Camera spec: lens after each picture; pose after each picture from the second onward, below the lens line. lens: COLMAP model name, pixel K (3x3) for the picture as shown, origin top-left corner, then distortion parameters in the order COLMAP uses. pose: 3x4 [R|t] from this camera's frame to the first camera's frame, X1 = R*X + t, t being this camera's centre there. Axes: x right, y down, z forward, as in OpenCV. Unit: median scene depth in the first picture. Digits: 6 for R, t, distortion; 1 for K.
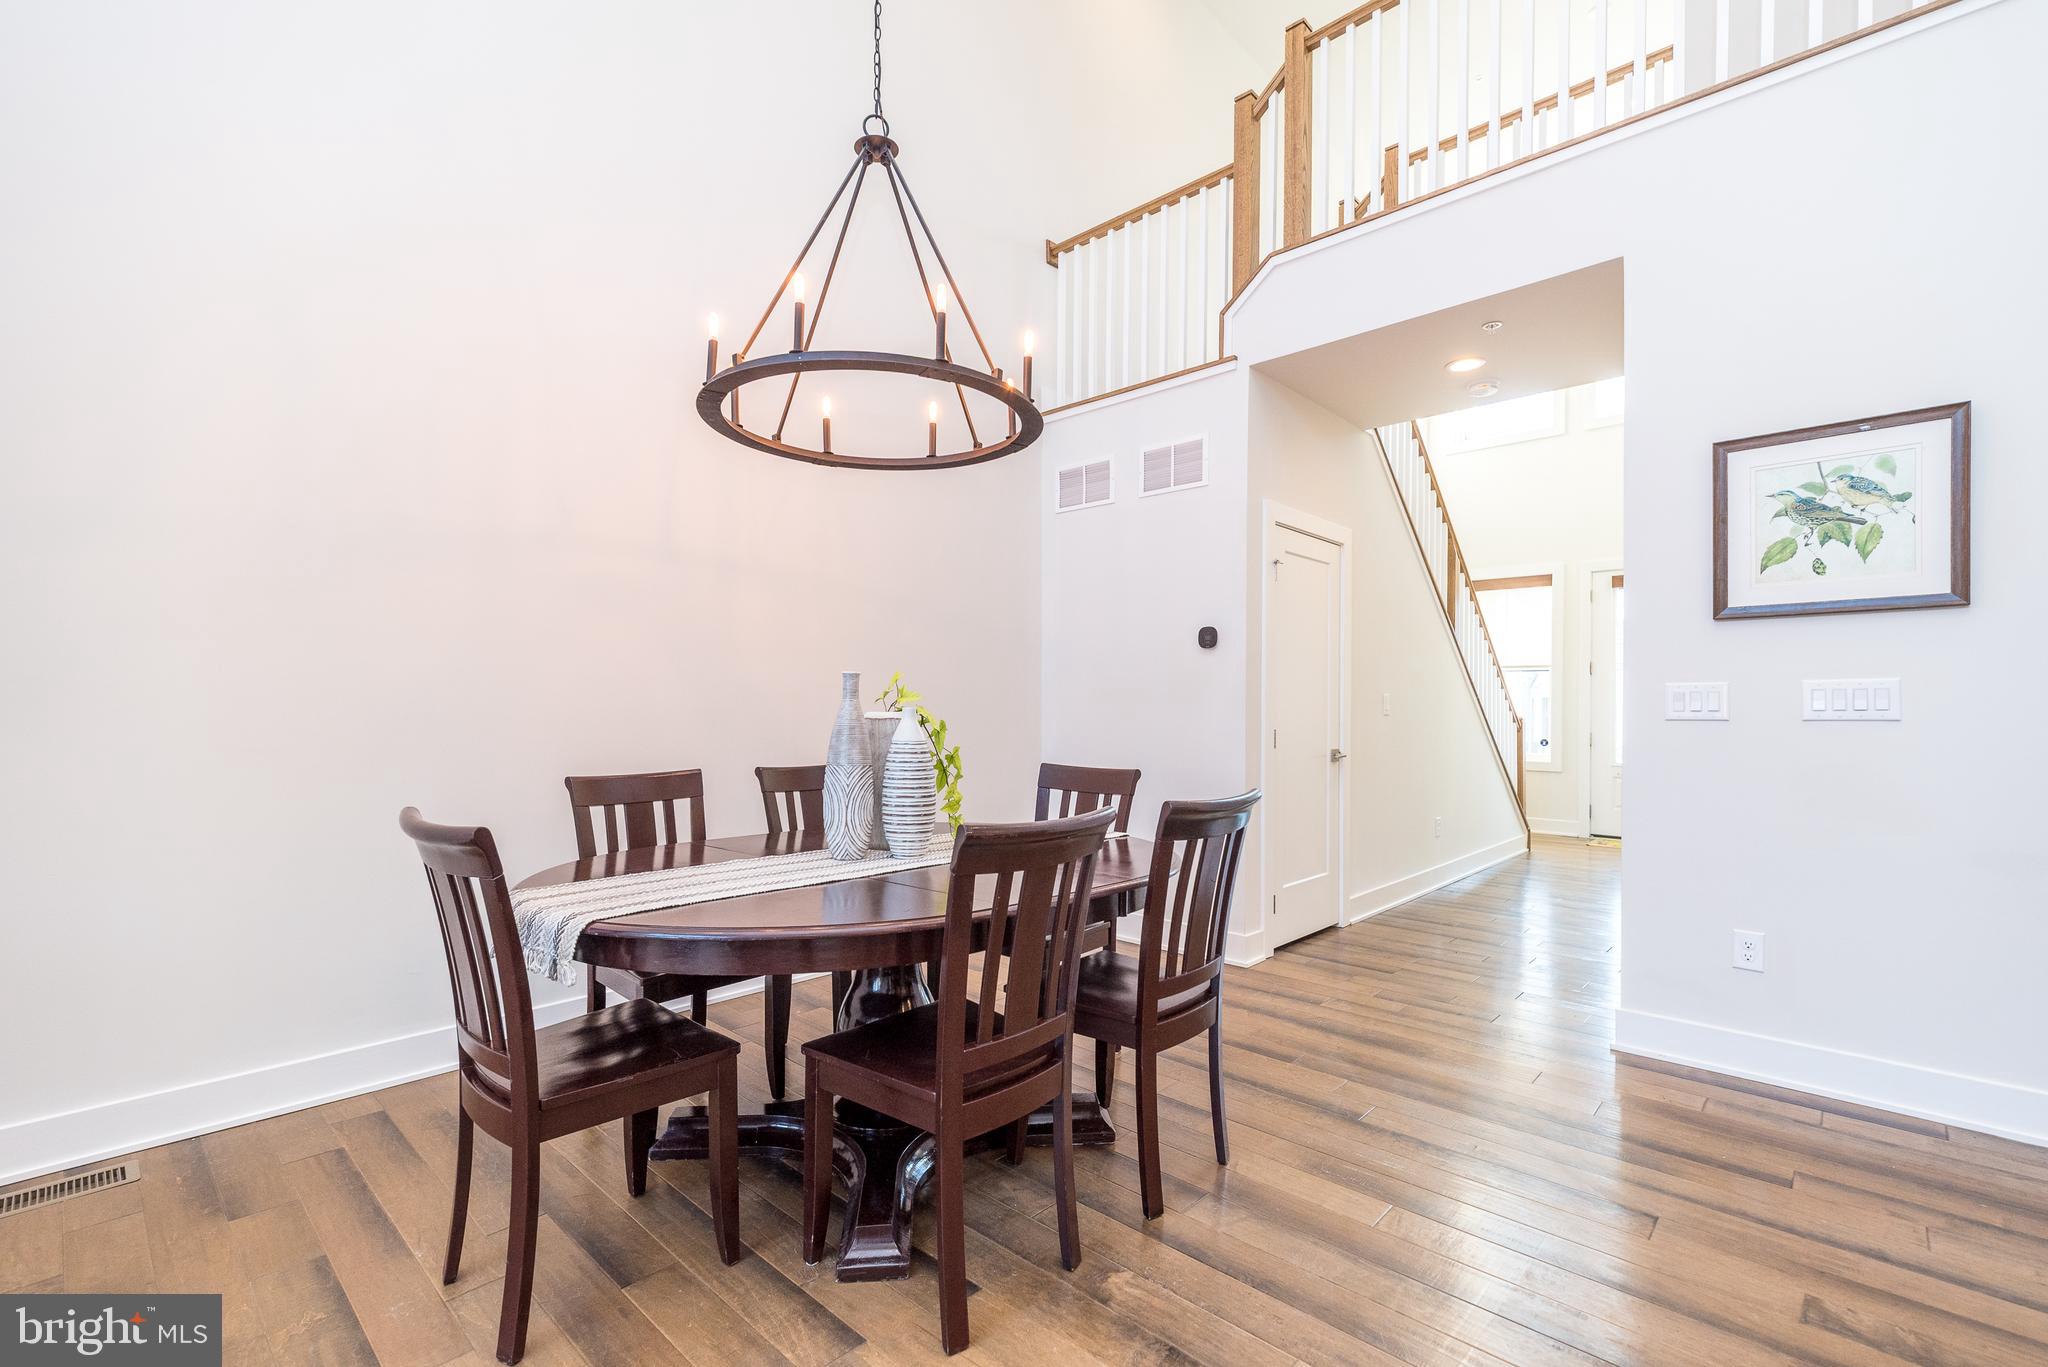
lens RADIAL K [[896.9, 0, 1028.5], [0, 896.9, 701.1], [0, 0, 1]] dist [0.002165, 0.002914]
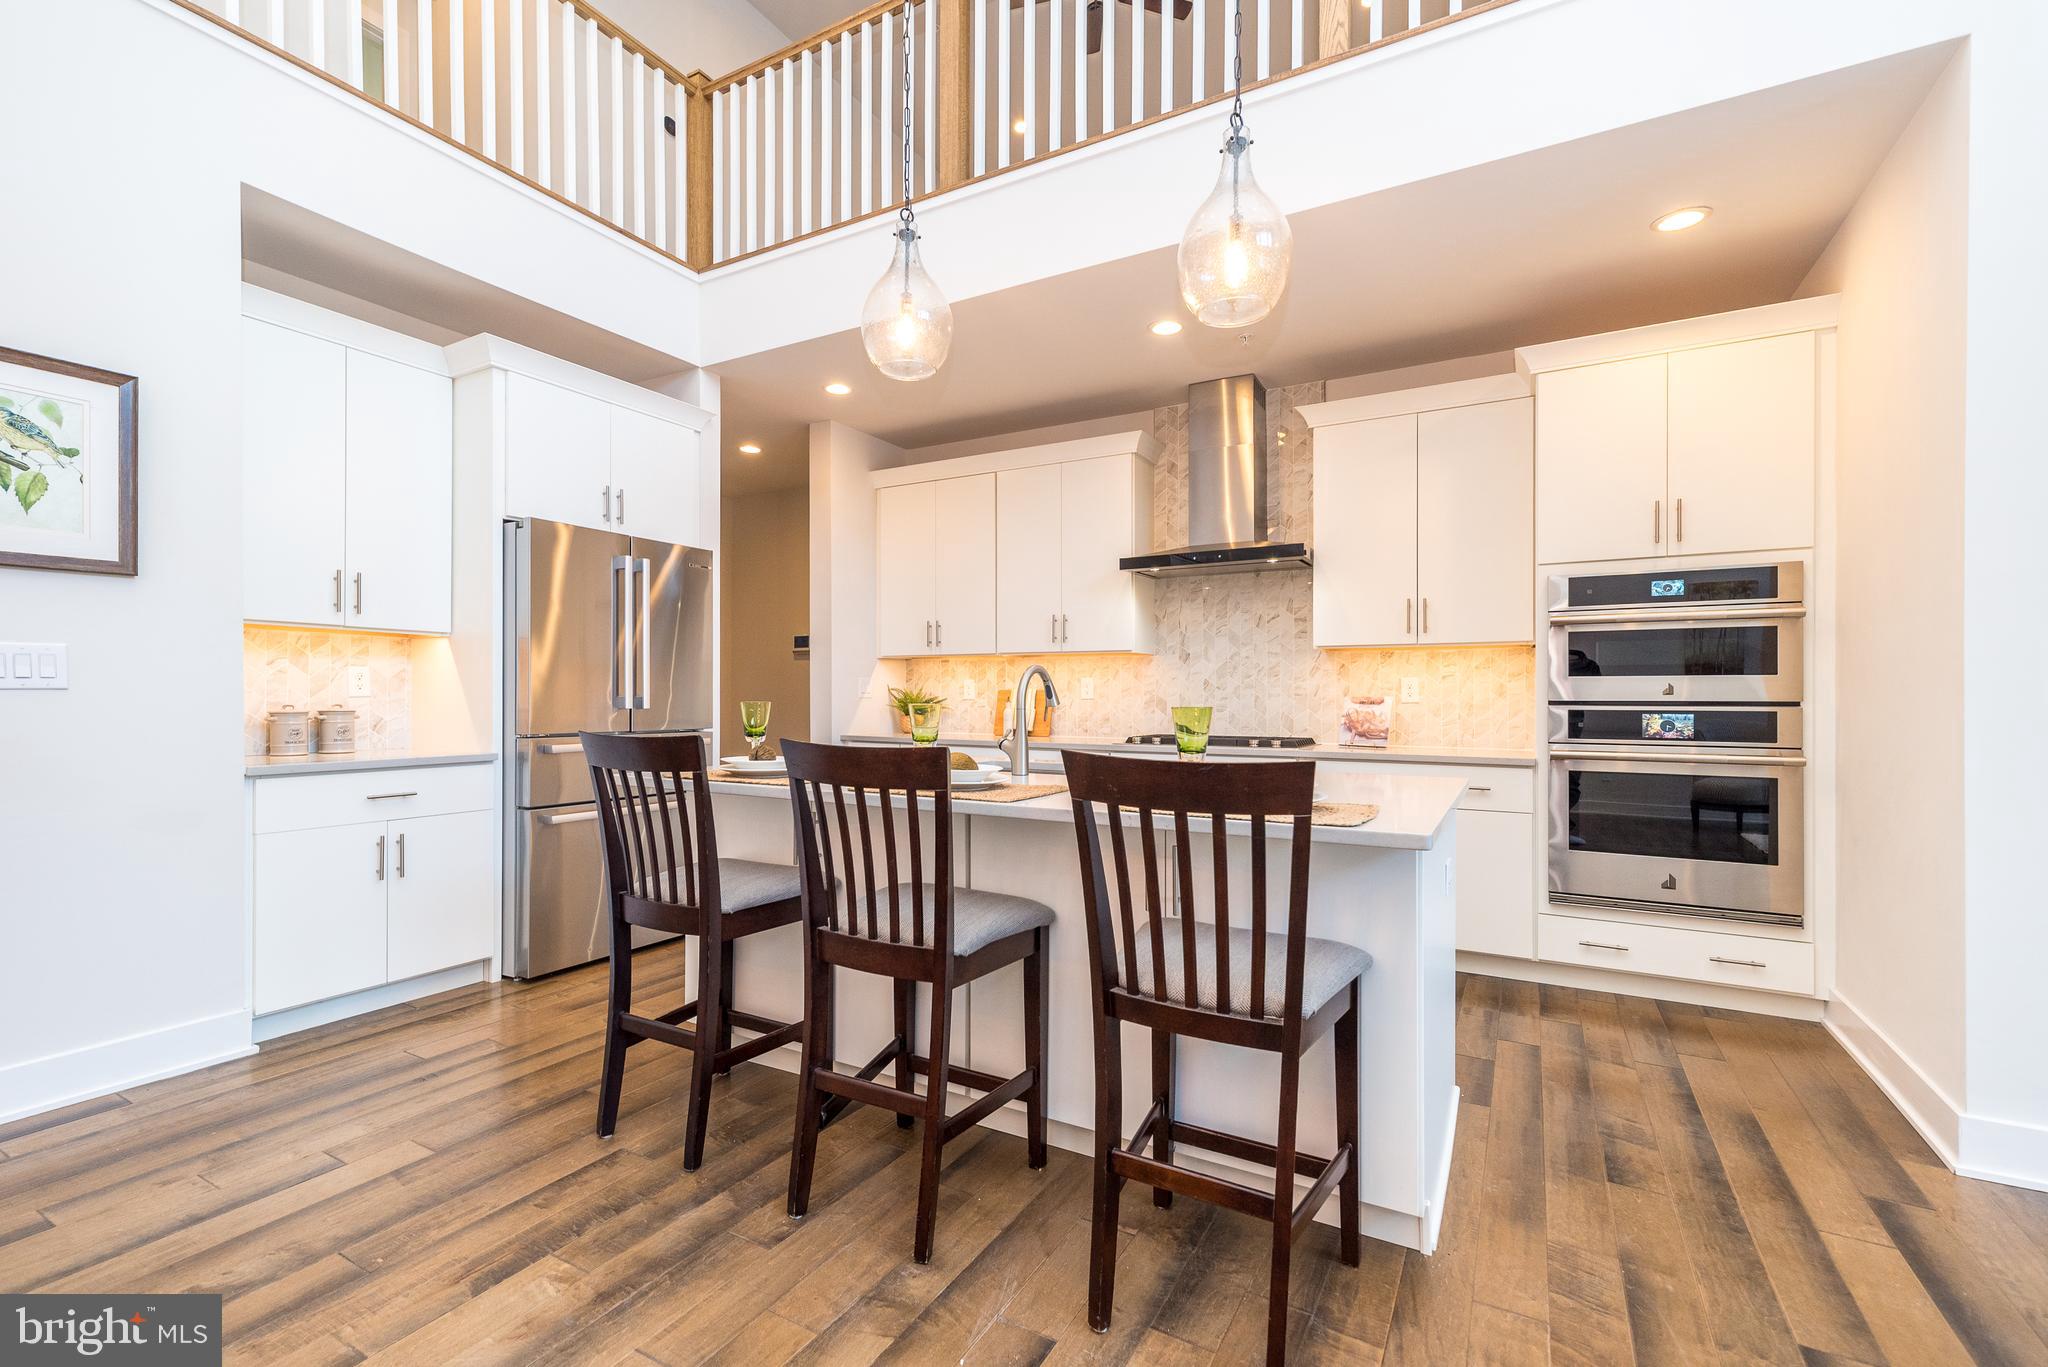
lens RADIAL K [[896.9, 0, 1012.3], [0, 896.9, 691.3], [0, 0, 1]] dist [0.002165, 0.002914]
pose [[-0.229175, -0.002446, 0.973382, -0.161597], [-0.014358, 0.999897, -0.000868, 0.009351], [-0.973279, -0.014175, -0.229186, 0.235019]]
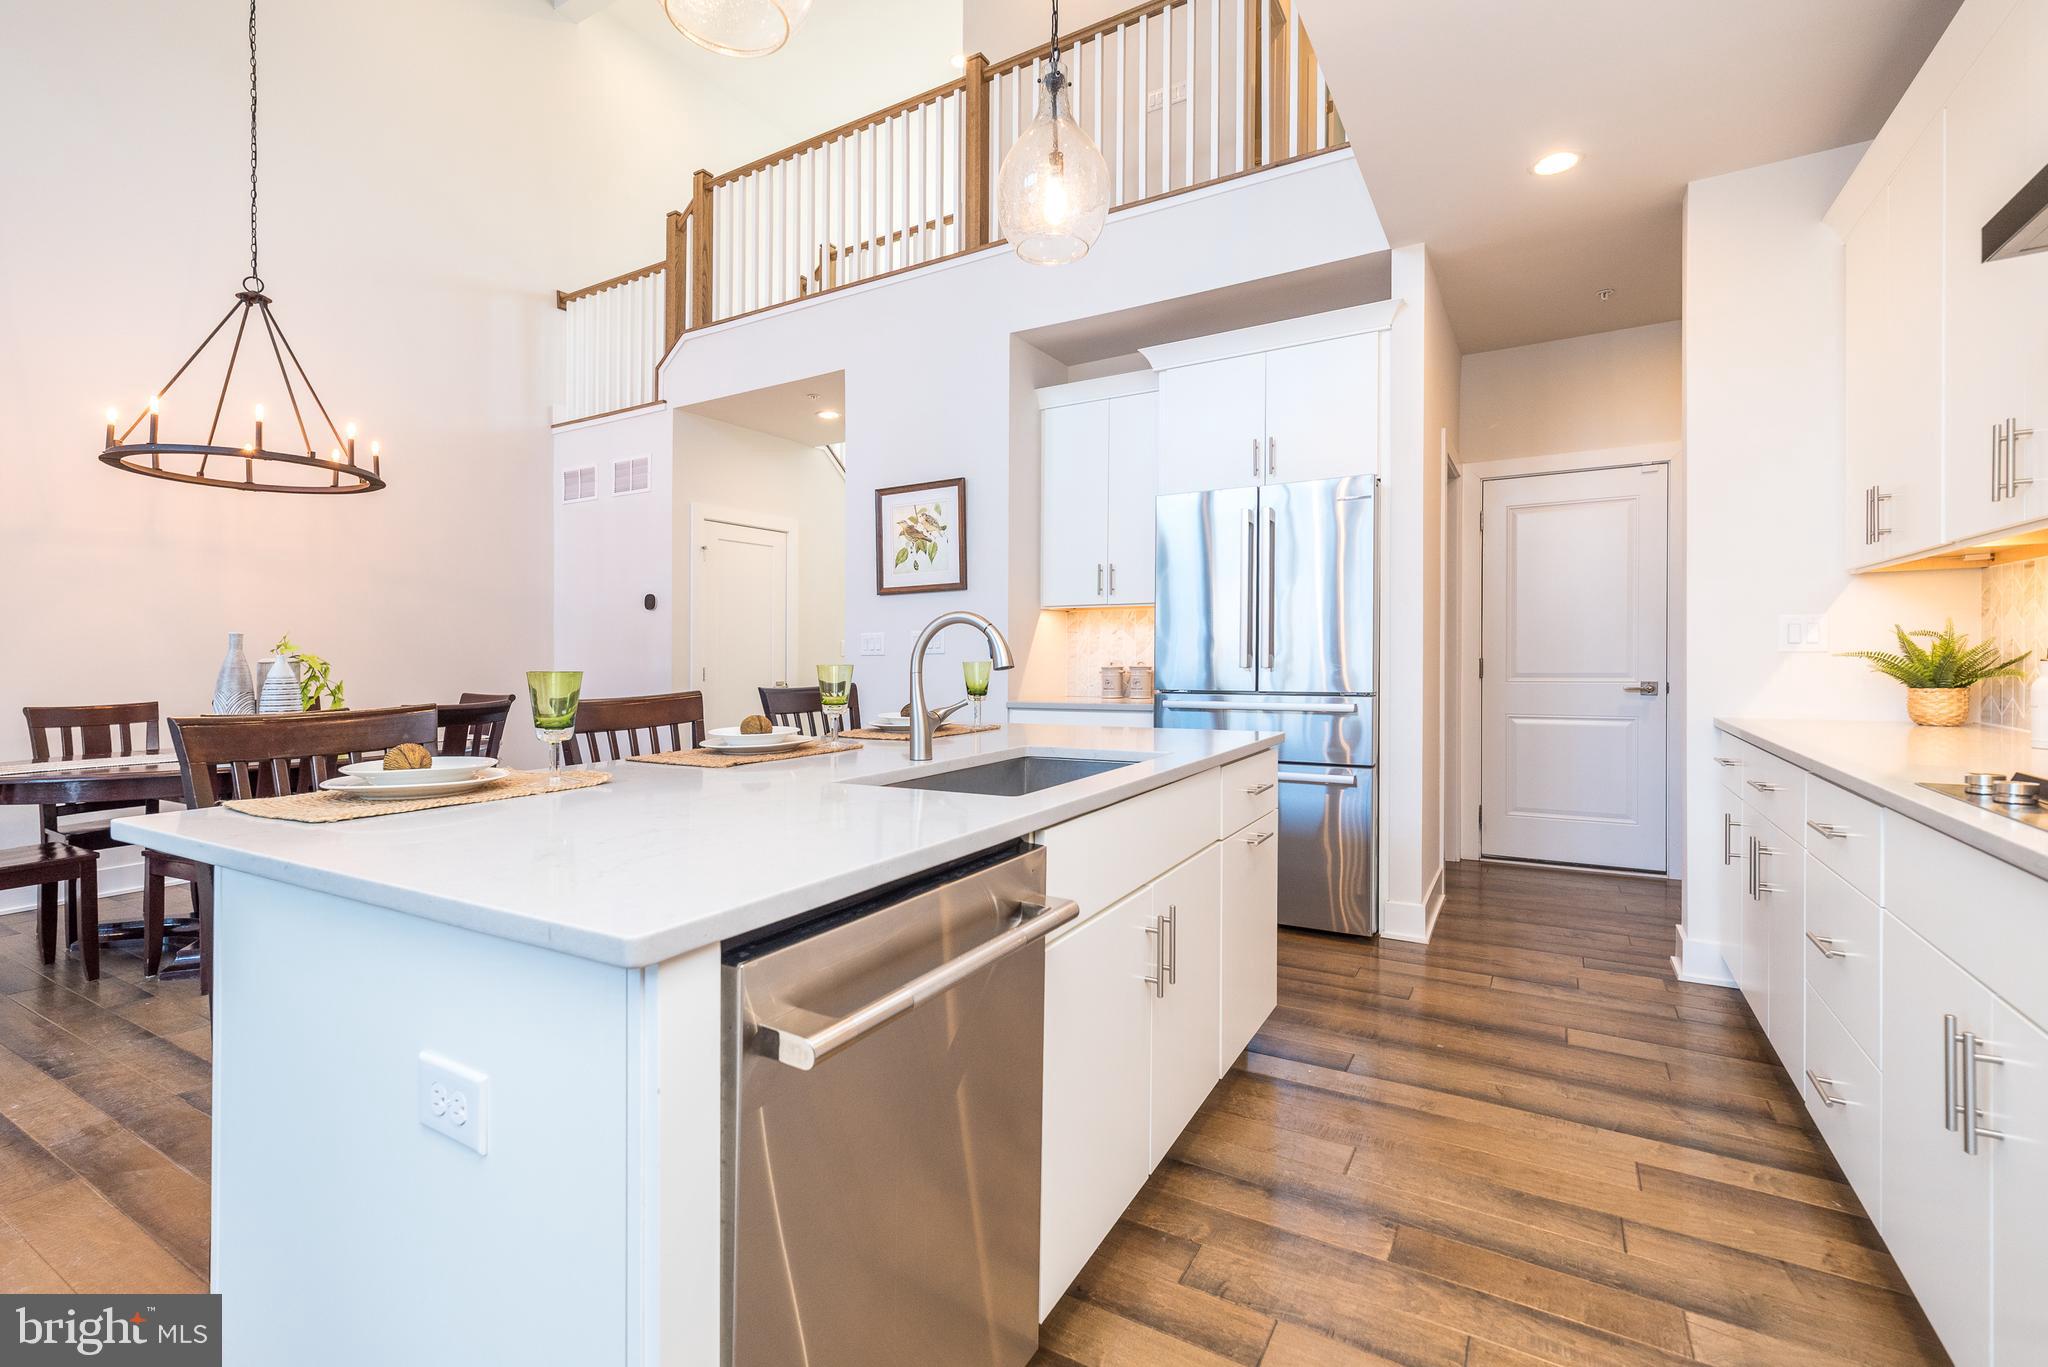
lens RADIAL K [[896.9, 0, 1020.0], [0, 896.9, 641.9], [0, 0, 1]] dist [0.002165, 0.002914]
pose [[0.976454, -0.011981, 0.215392, 0.678988], [0.012982, 0.999911, -0.003233, 0.005320], [-0.215334, 0.005953, 0.976522, -0.701888]]
